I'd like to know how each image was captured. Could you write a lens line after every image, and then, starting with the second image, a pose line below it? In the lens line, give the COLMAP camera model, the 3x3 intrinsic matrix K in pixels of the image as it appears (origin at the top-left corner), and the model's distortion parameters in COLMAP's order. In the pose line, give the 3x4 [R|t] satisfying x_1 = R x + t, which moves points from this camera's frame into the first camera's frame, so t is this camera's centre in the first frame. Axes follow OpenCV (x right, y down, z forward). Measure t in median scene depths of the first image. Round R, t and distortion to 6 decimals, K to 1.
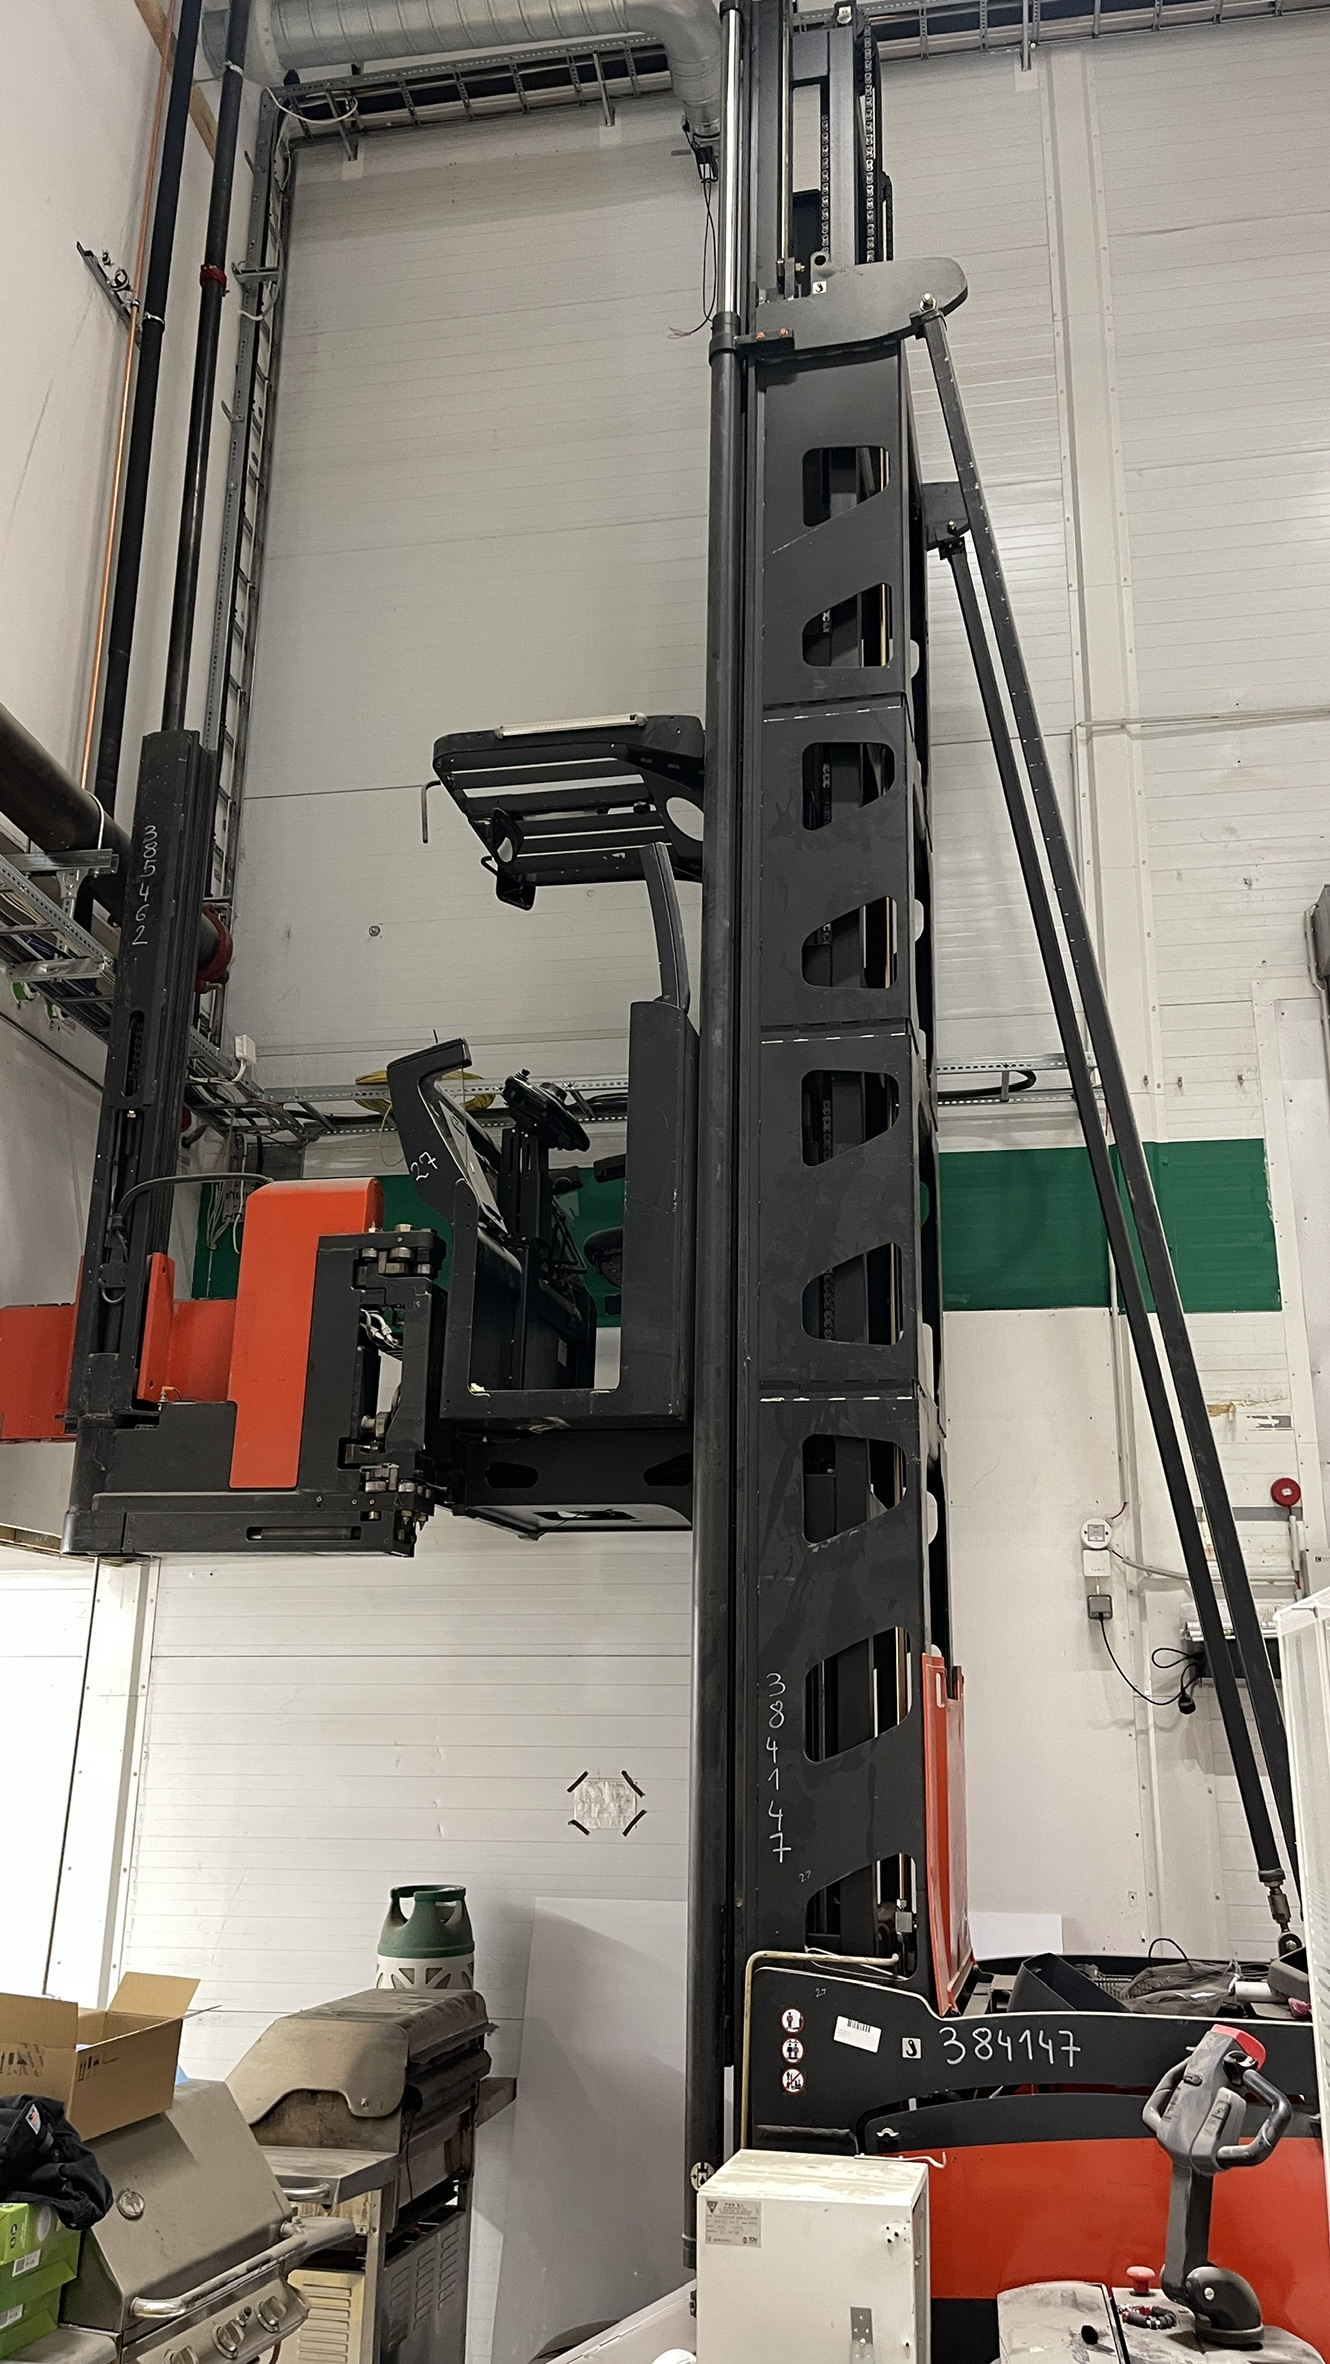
lens RADIAL K [[1810.4, 0, 669.8], [0, 1810.4, 1182.7], [0, 0, 1]] dist [0.008507, 0.002894]
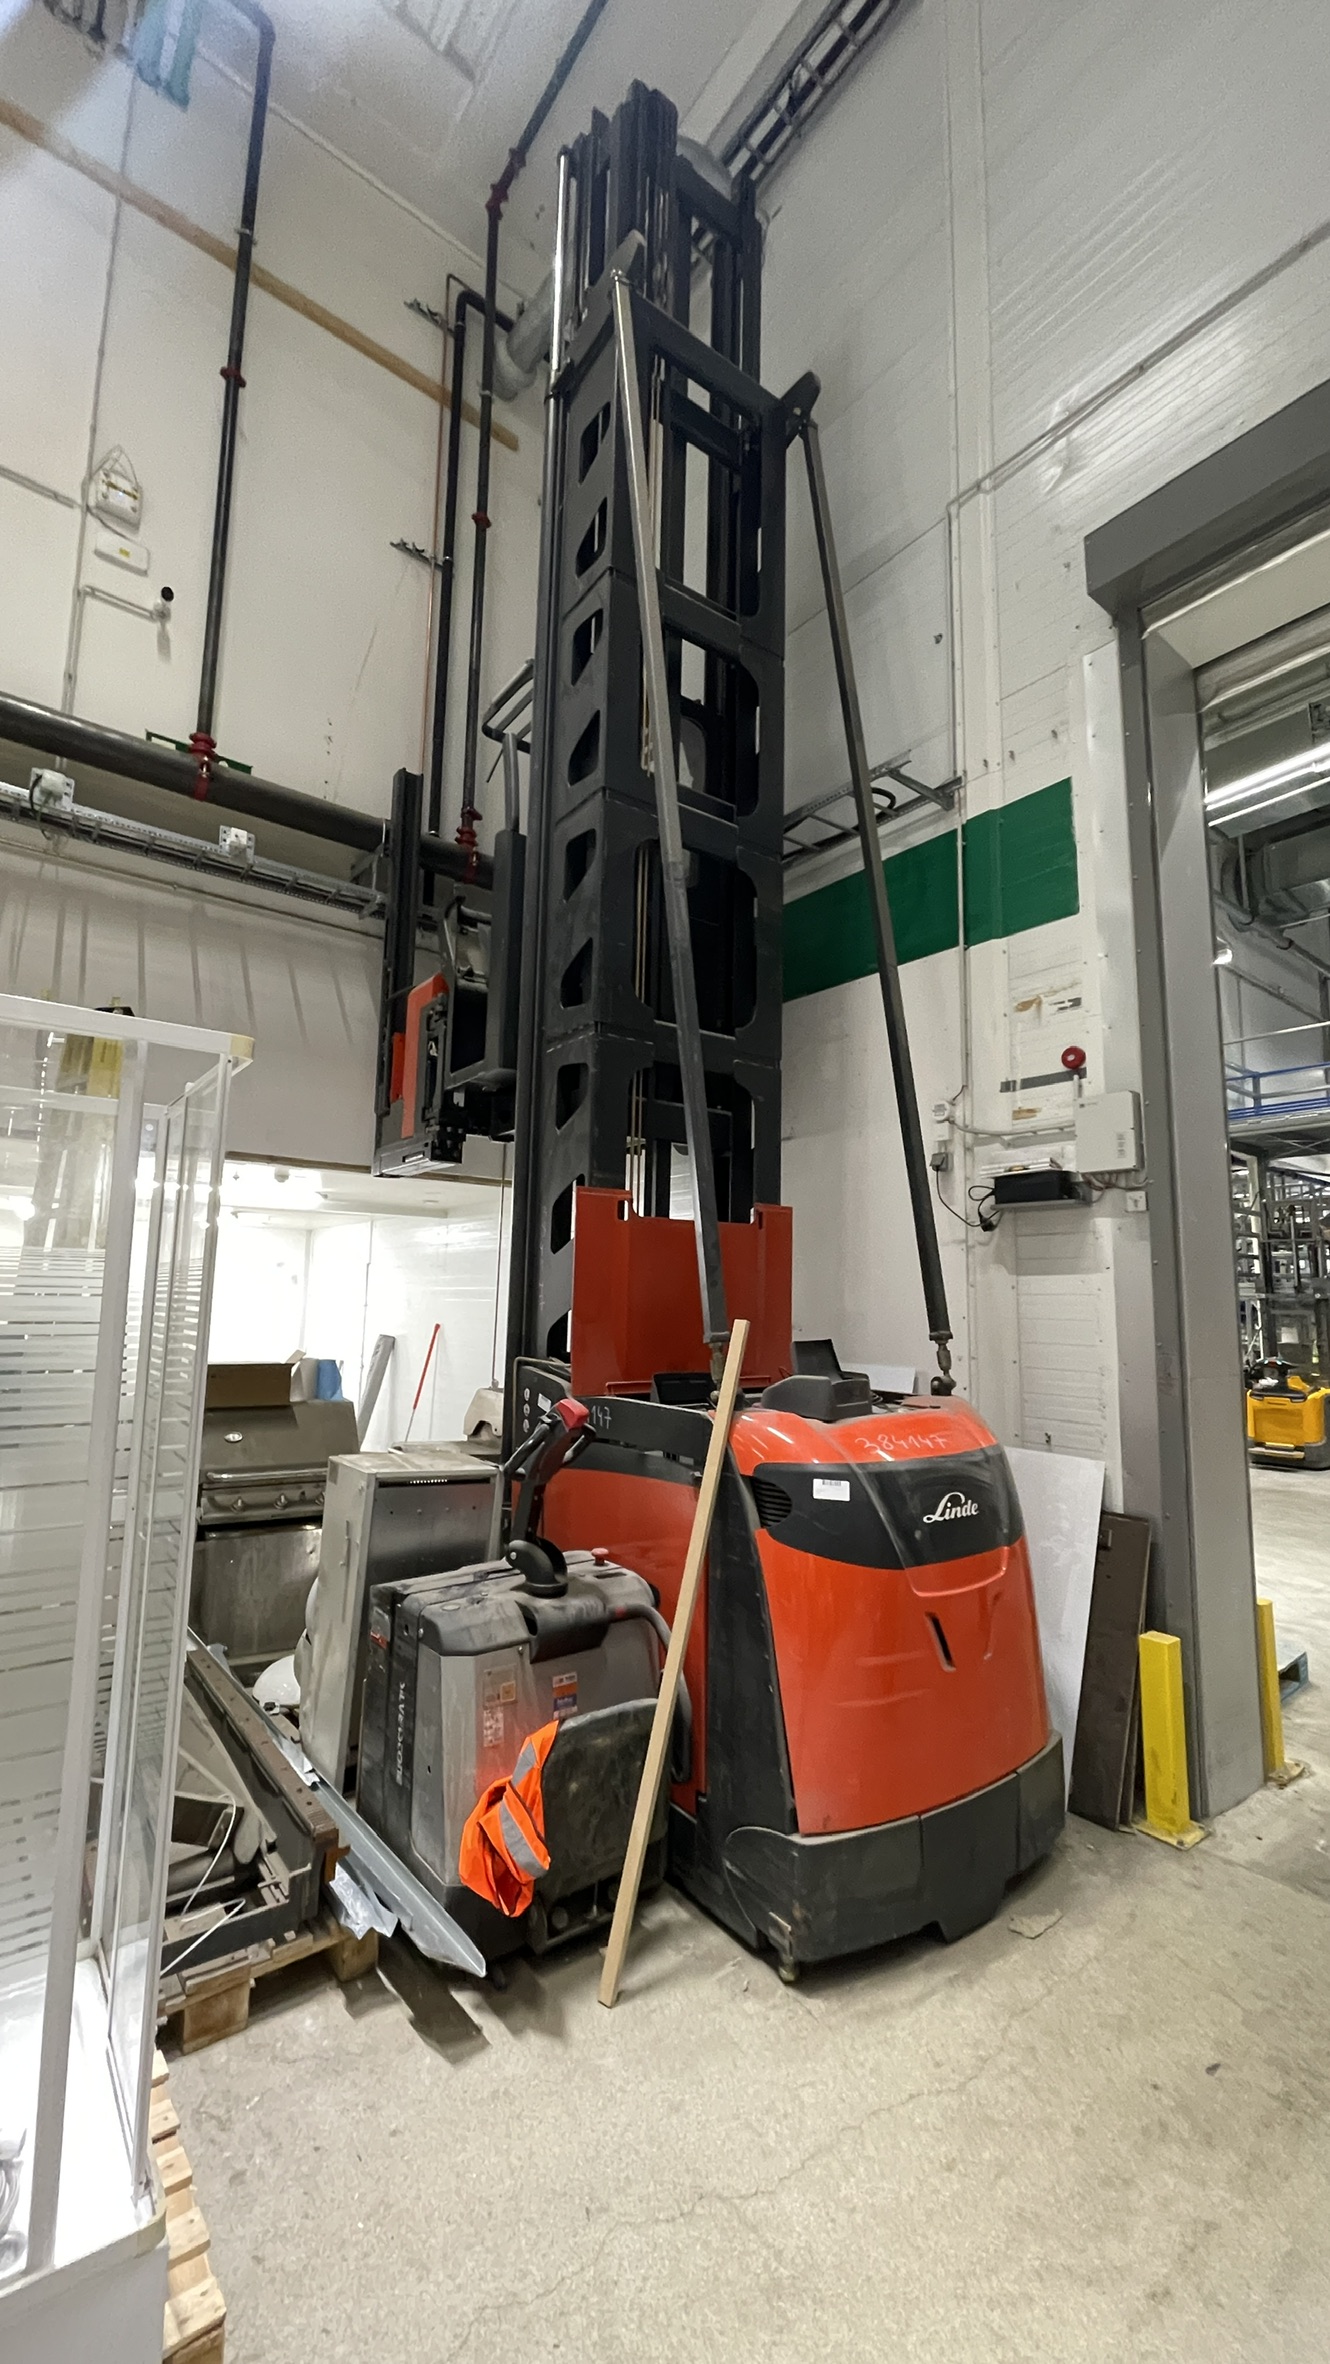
lens RADIAL K [[956.1, 0, 668.3], [0, 956.1, 1182.0], [0, 0, 1]] dist [-0.001045, 0.000004]
pose [[0.739588, -0.083356, -0.667878, 0.584211], [0.185055, 0.979242, 0.082707, 0.152699], [0.647119, -0.184763, 0.739661, 0.322038]]
